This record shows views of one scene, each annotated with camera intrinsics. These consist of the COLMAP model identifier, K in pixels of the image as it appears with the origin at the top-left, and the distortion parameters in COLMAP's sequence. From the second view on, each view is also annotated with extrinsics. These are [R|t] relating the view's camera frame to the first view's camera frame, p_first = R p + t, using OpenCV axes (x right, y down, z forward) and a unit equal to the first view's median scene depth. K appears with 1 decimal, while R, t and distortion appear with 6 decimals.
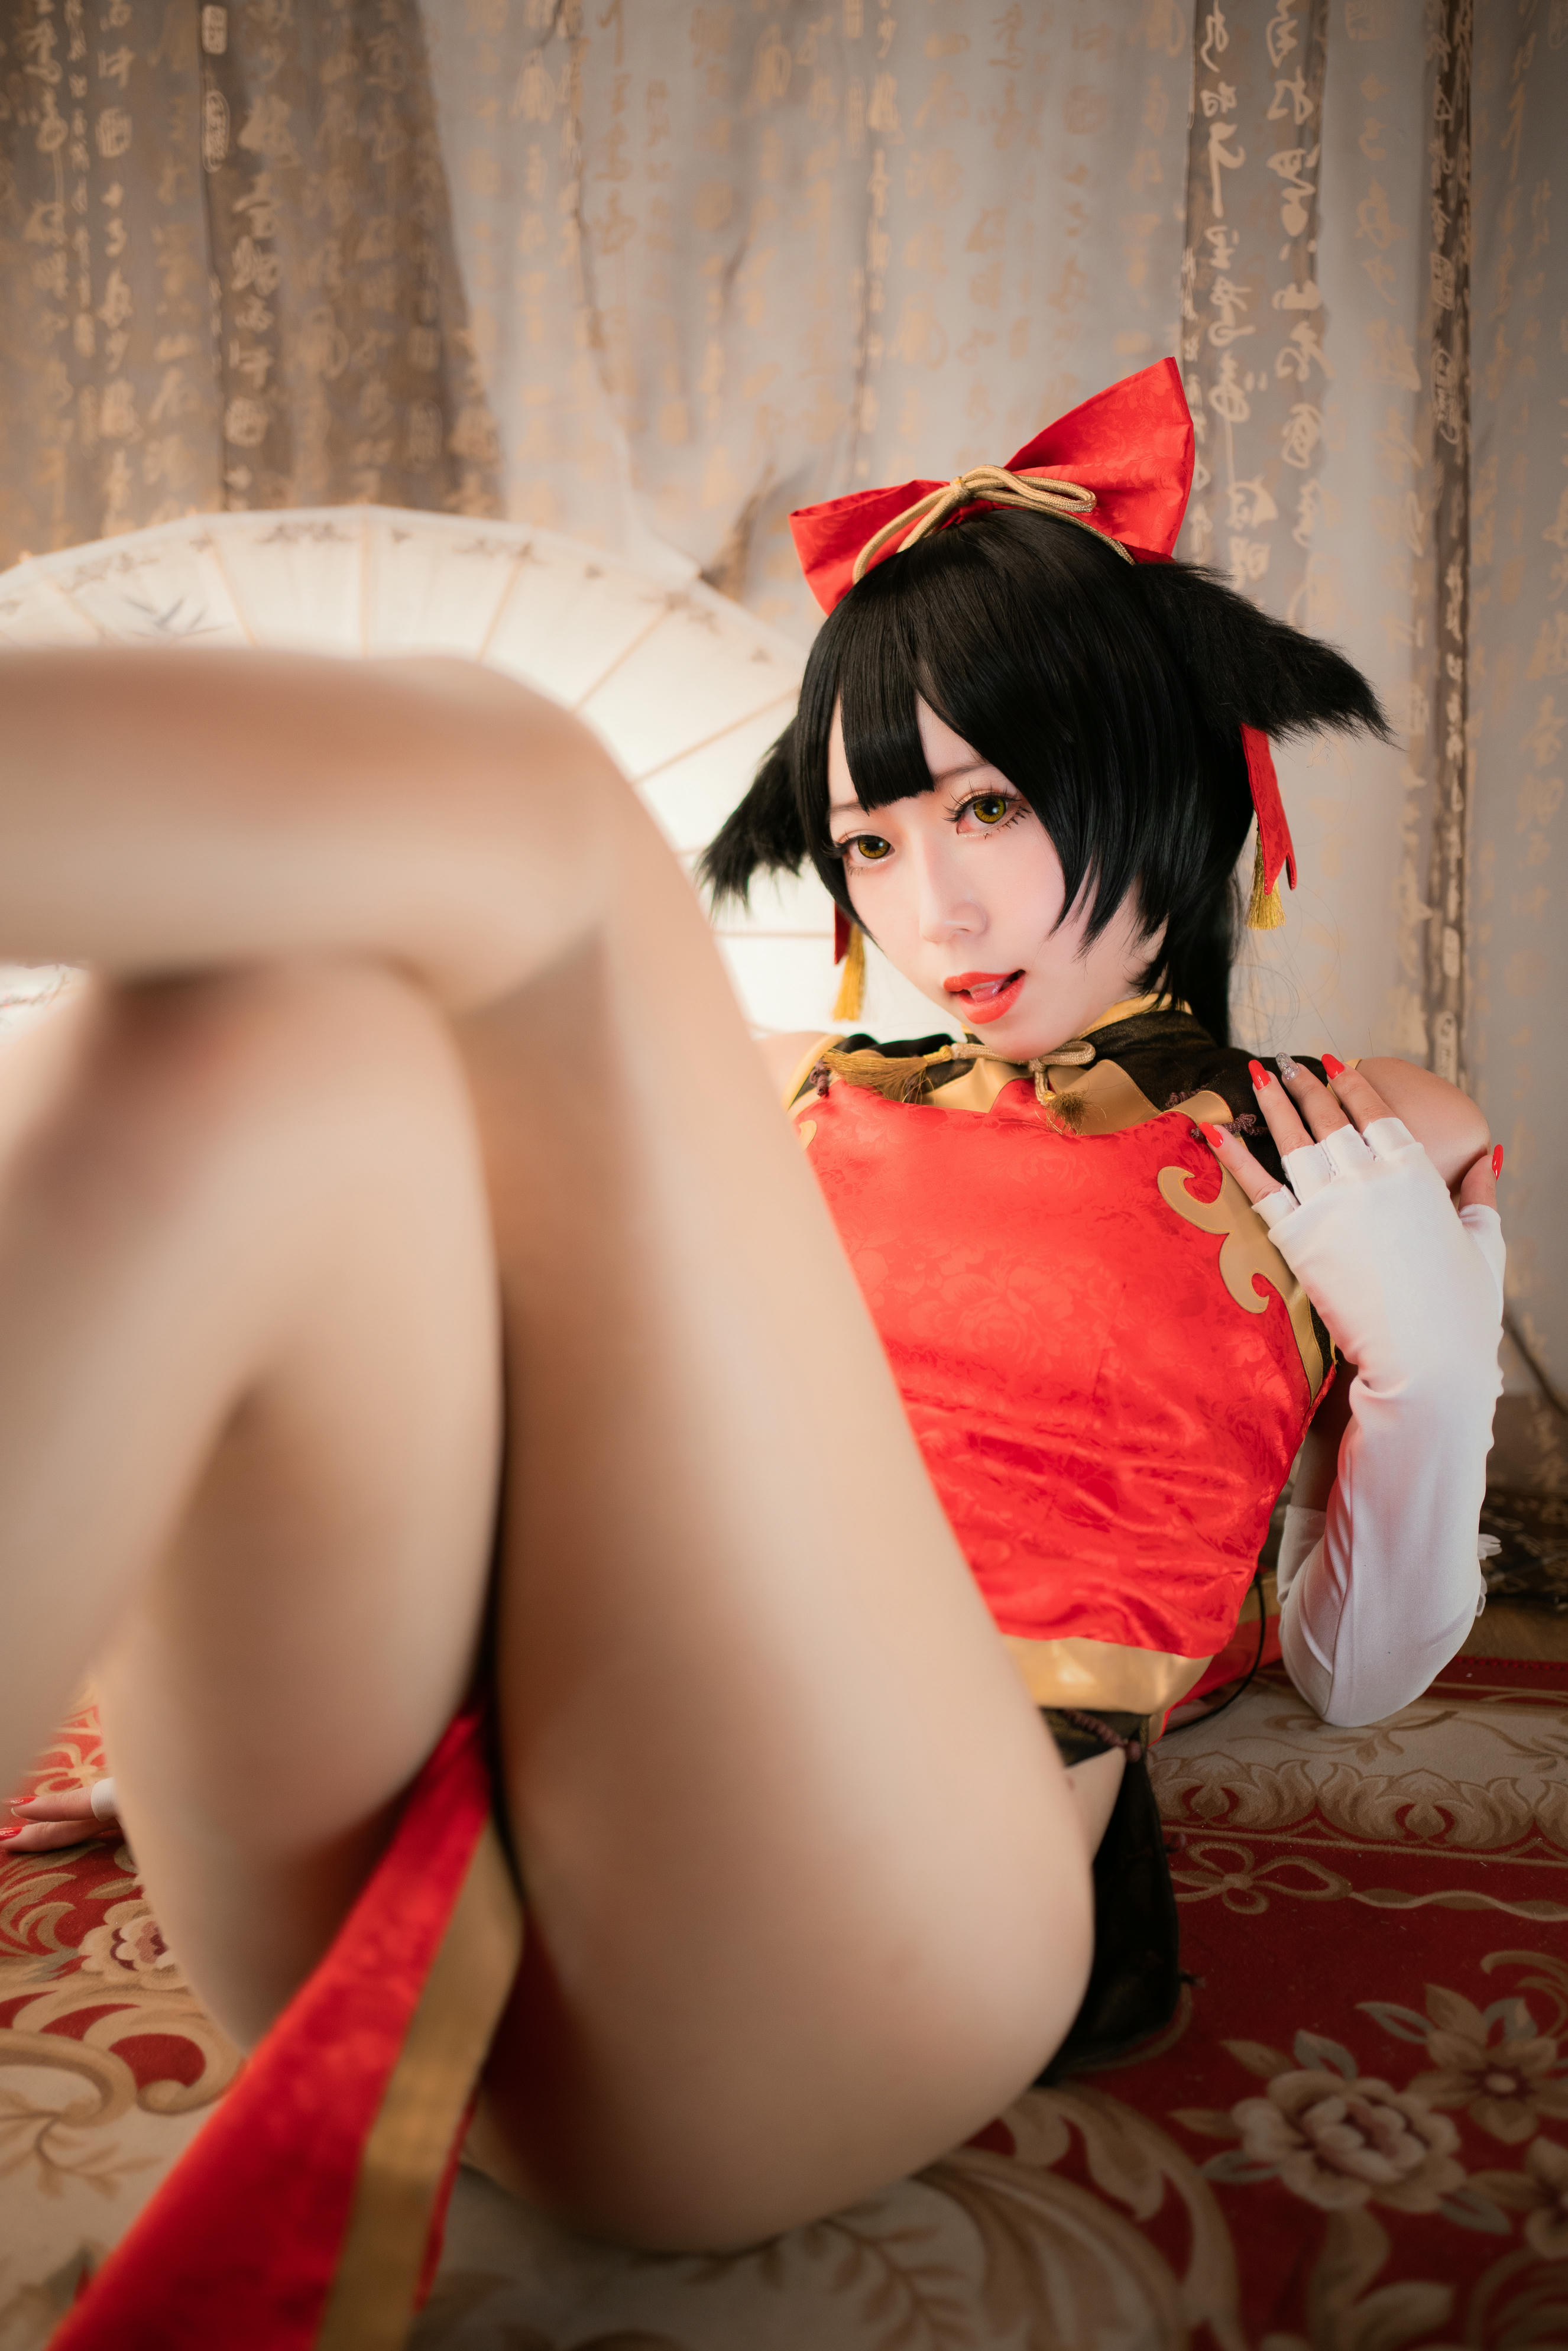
lens RADIAL K [[2398.0, 0, 786.8], [0, 2398.0, 1149.4], [0, 0, 1]] dist [-0.054708, 0.236652]
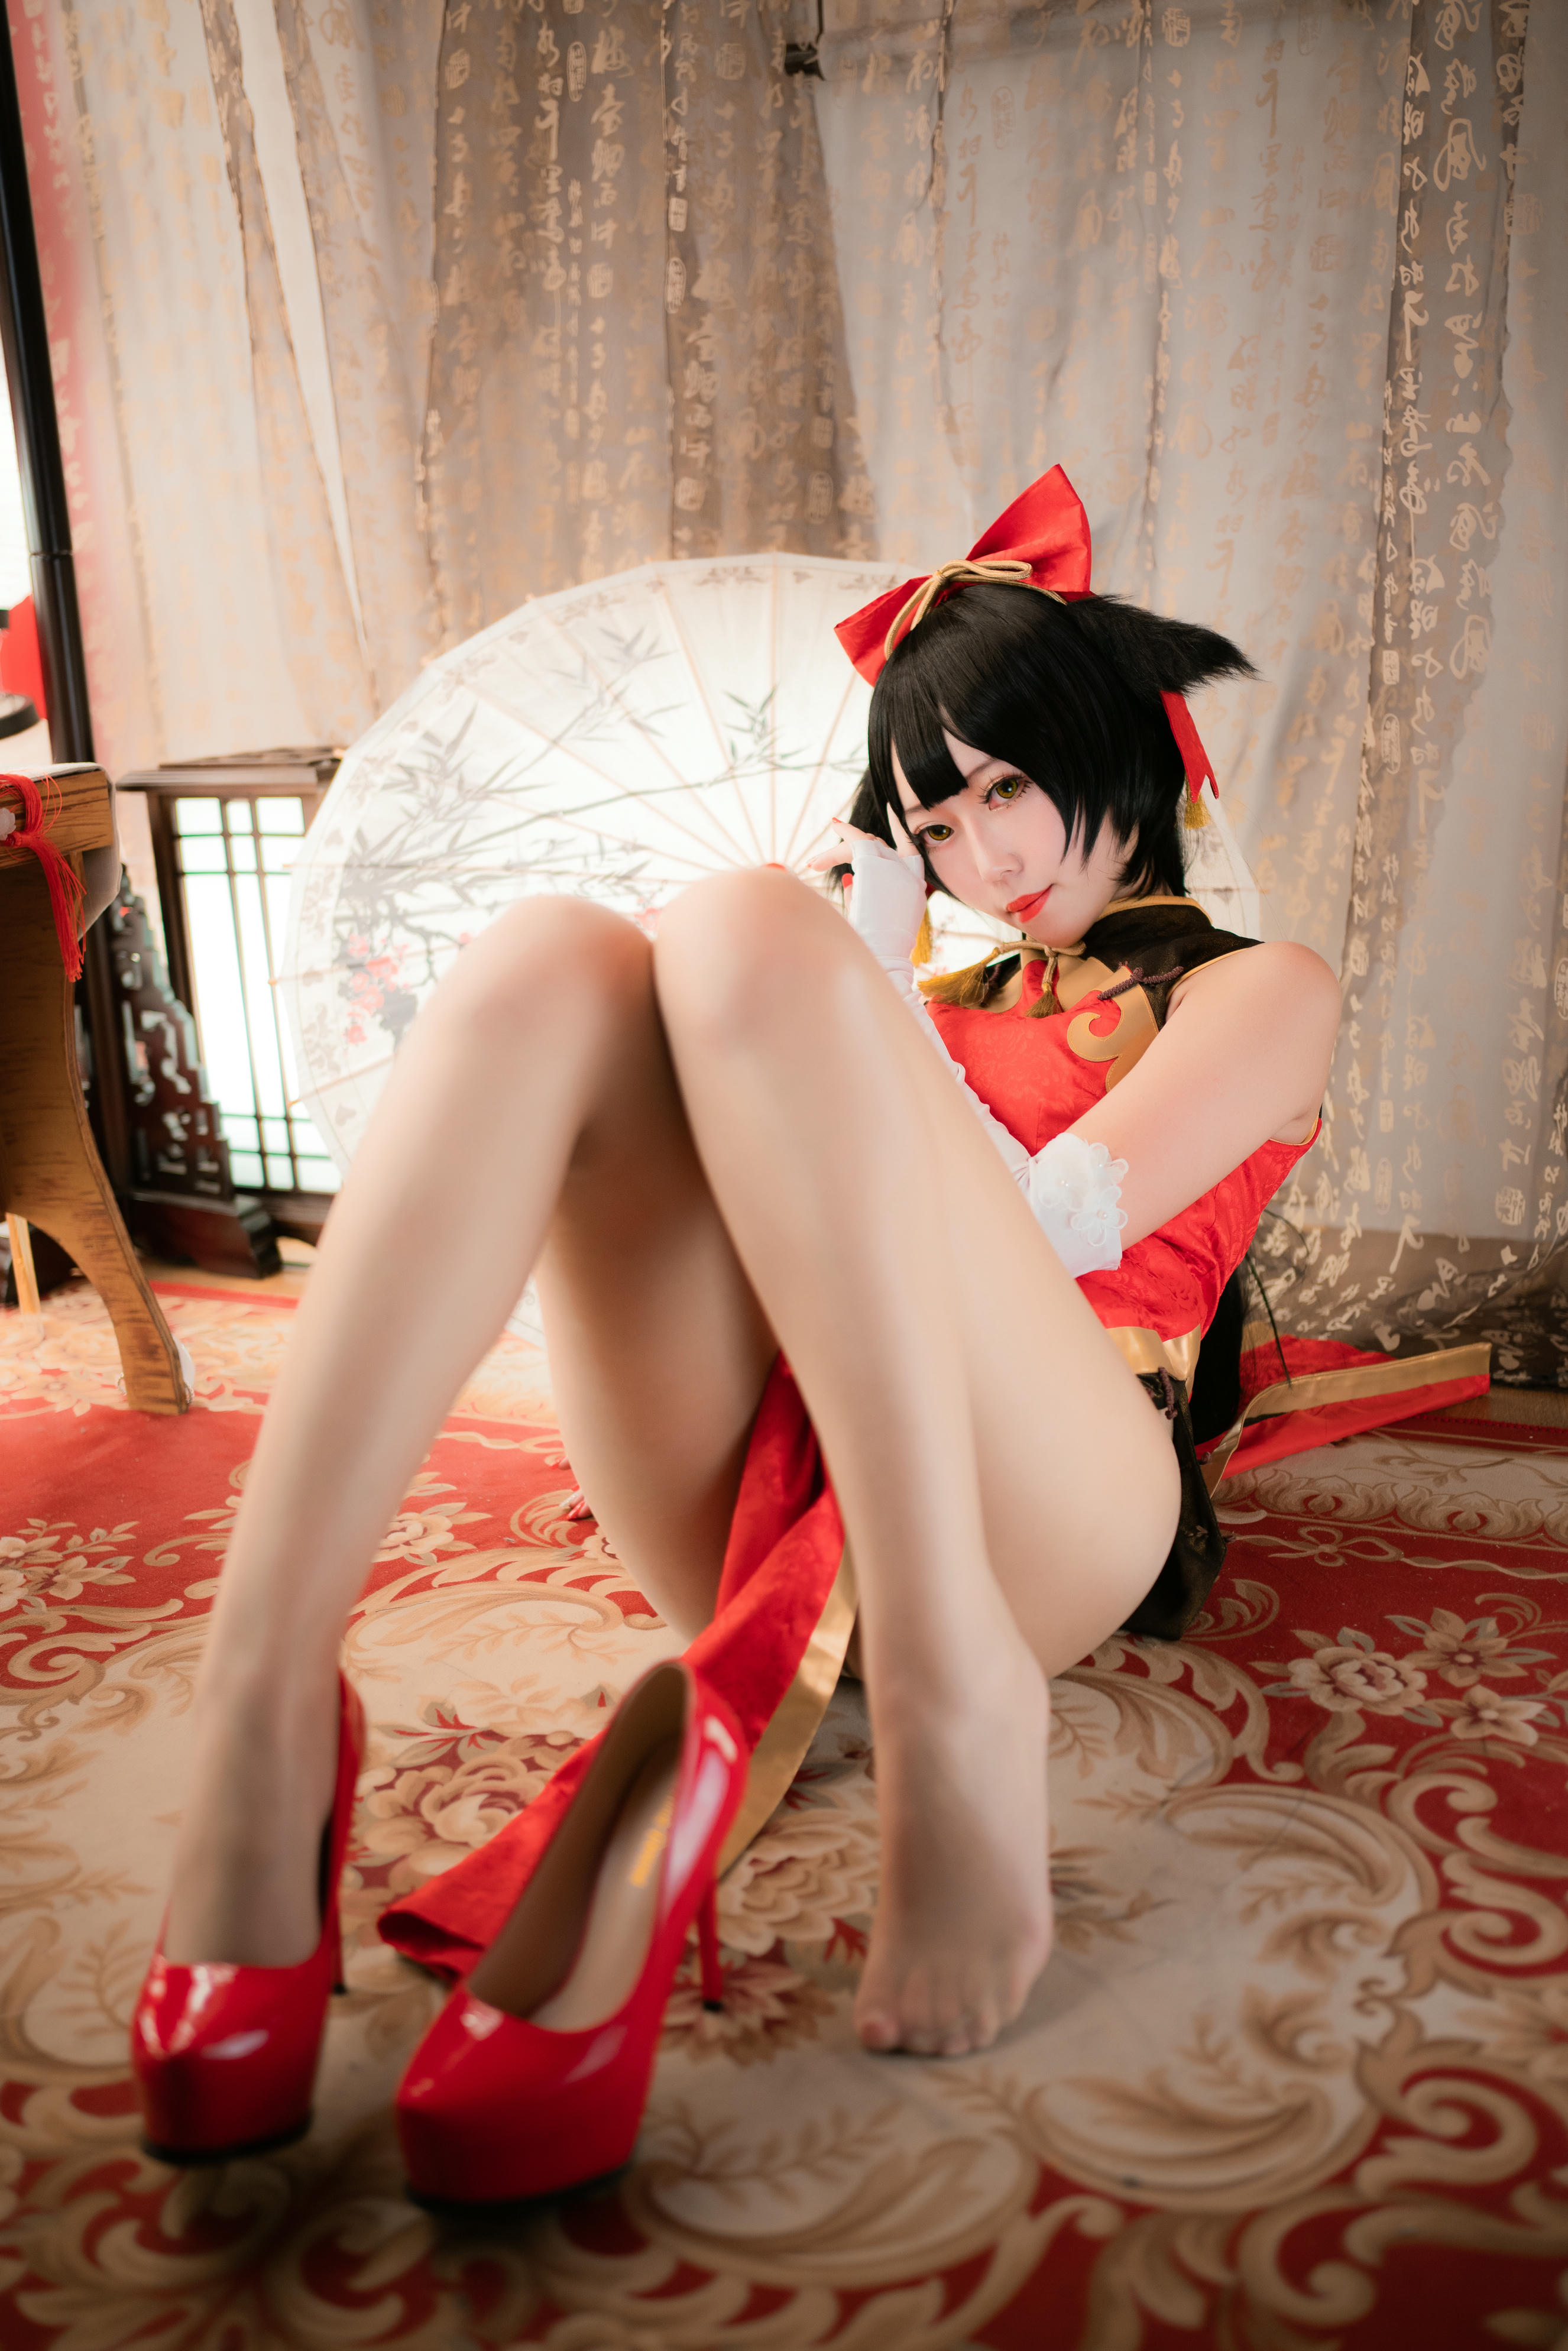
lens RADIAL K [[2346.9, 0, 788.4], [0, 2346.9, 1168.5], [0, 0, 1]] dist [-0.052855, 0.201423]
pose [[0.987194, 0.033351, -0.155999, 0.055359], [-0.022965, 0.997427, 0.067913, -0.019292], [0.157863, -0.063461, 0.985420, -0.369929]]
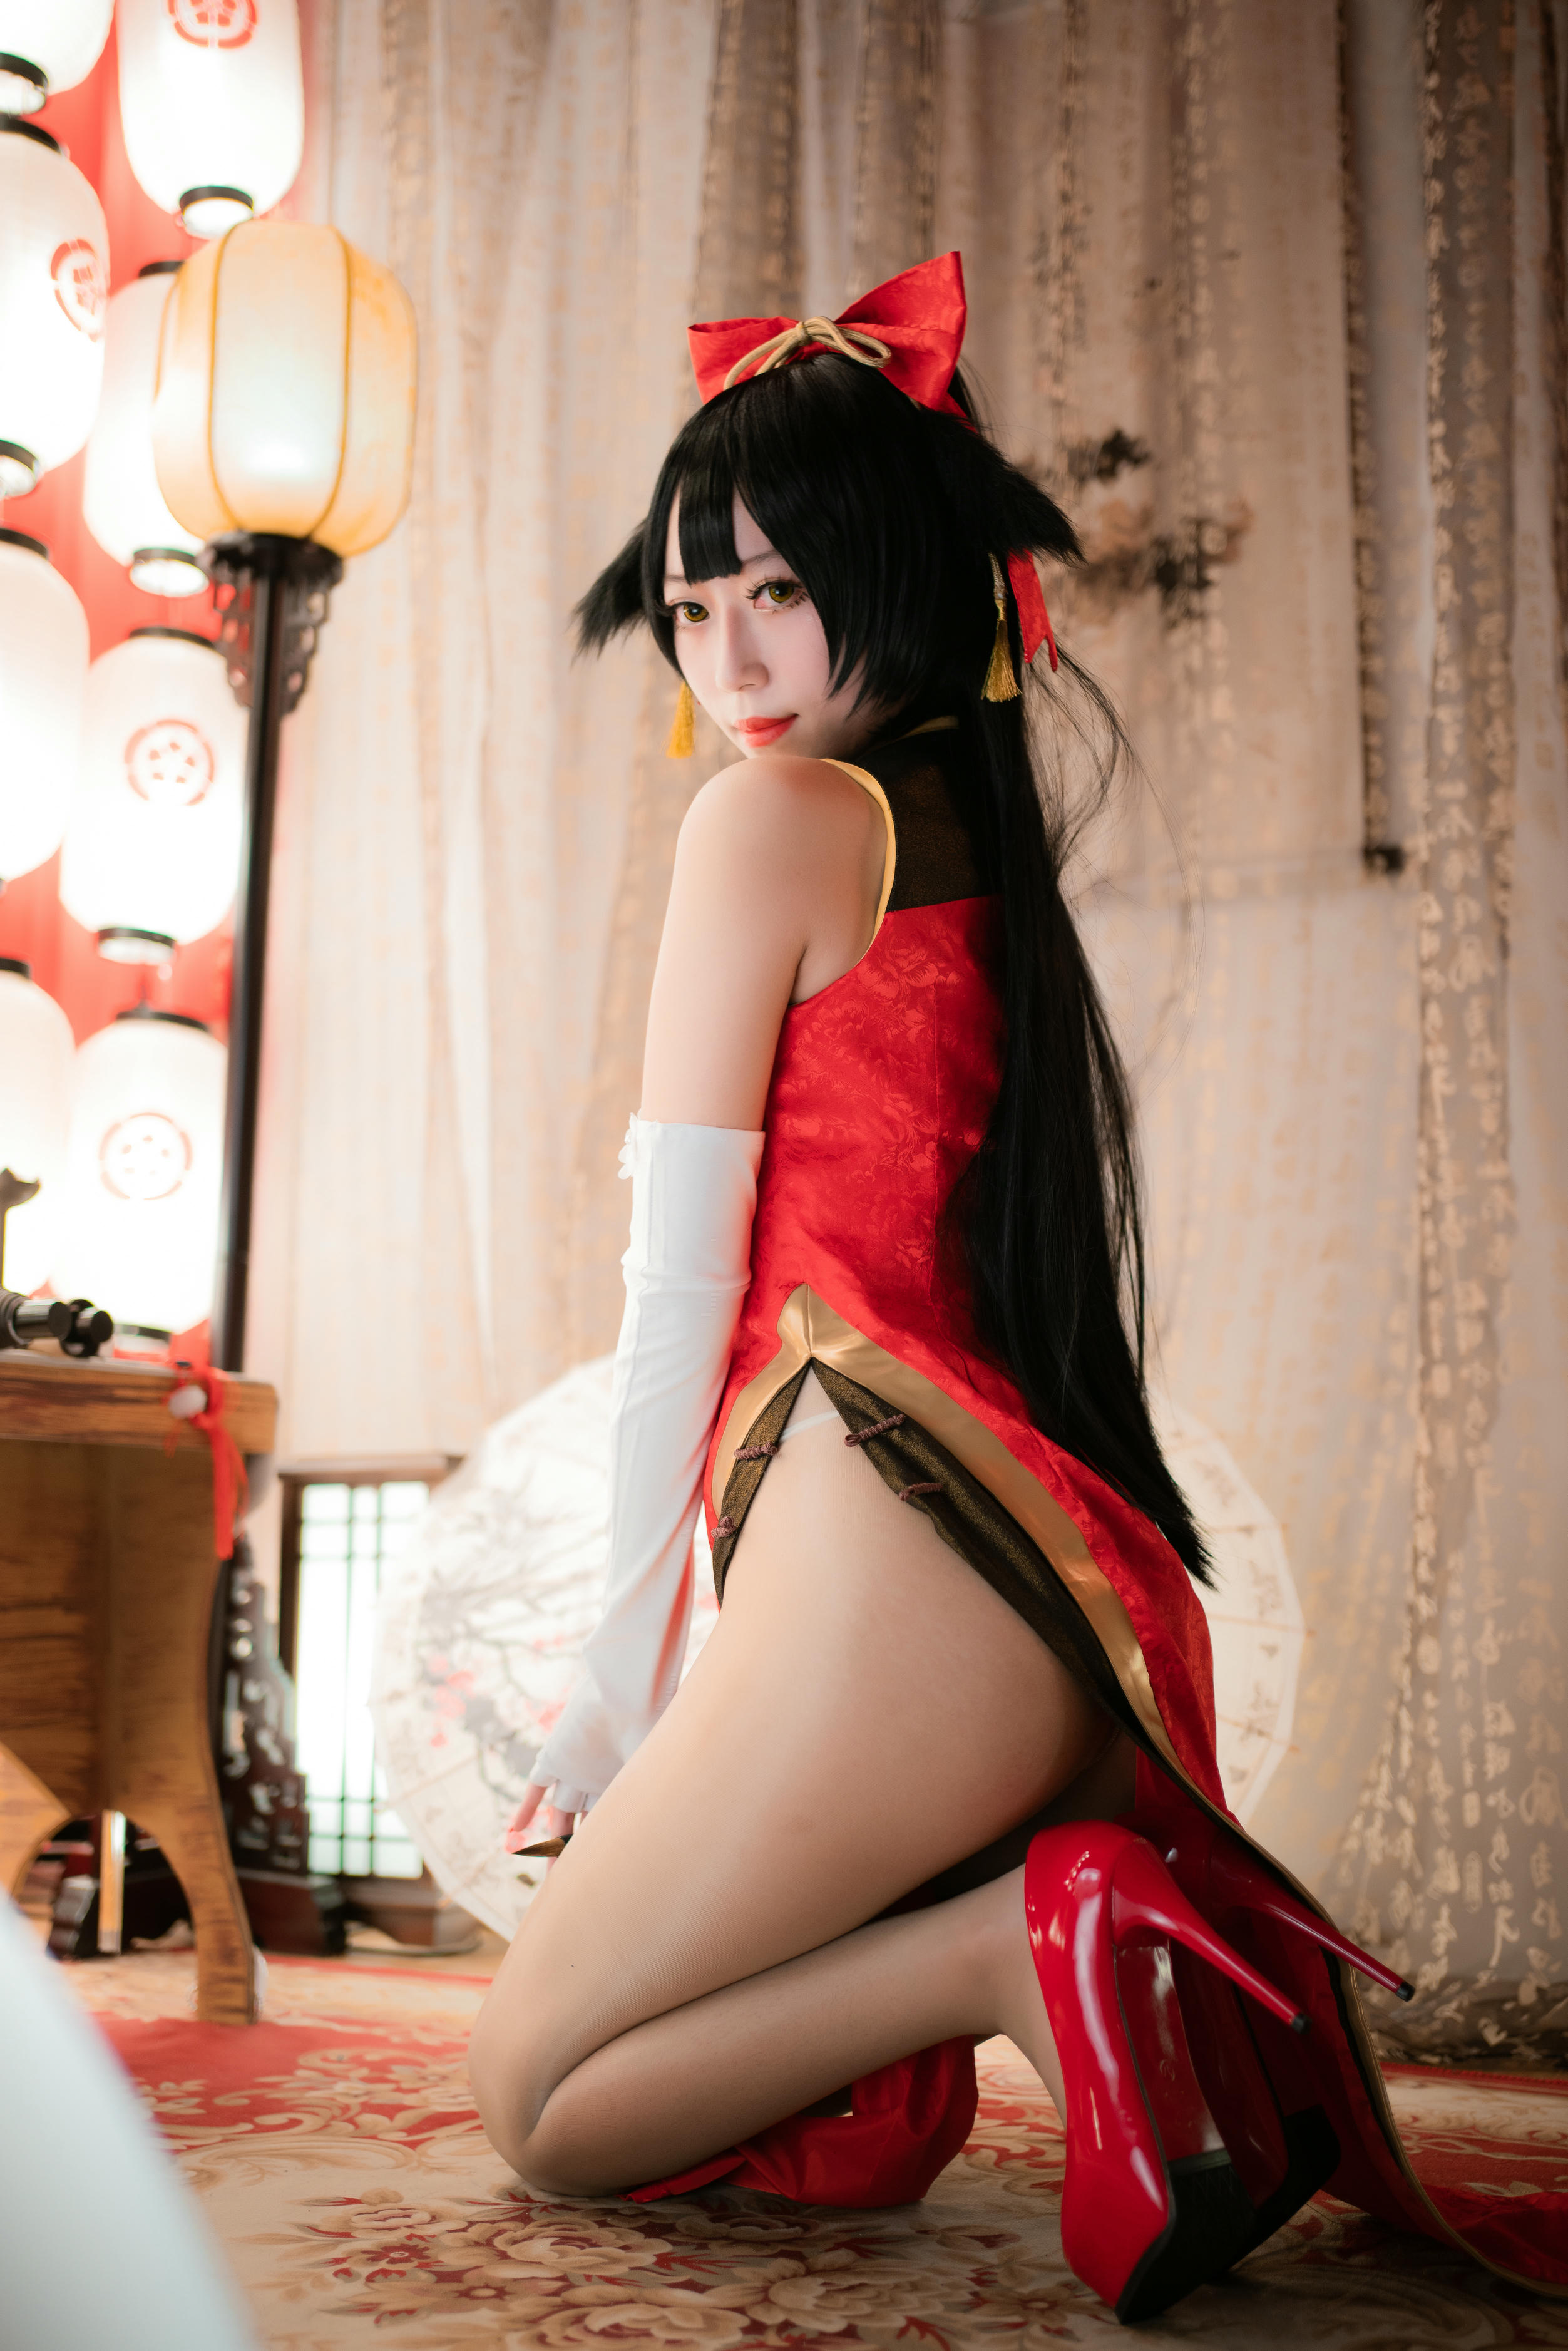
lens RADIAL K [[2462.2, 0, 751.4], [0, 2462.2, 1173.8], [0, 0, 1]] dist [-0.001419, 0.028187]
pose [[0.978898, 0.016244, -0.203703, 0.069124], [-0.087728, 0.933707, -0.347124, 0.231639], [0.184560, 0.357670, 0.915429, -0.526502]]
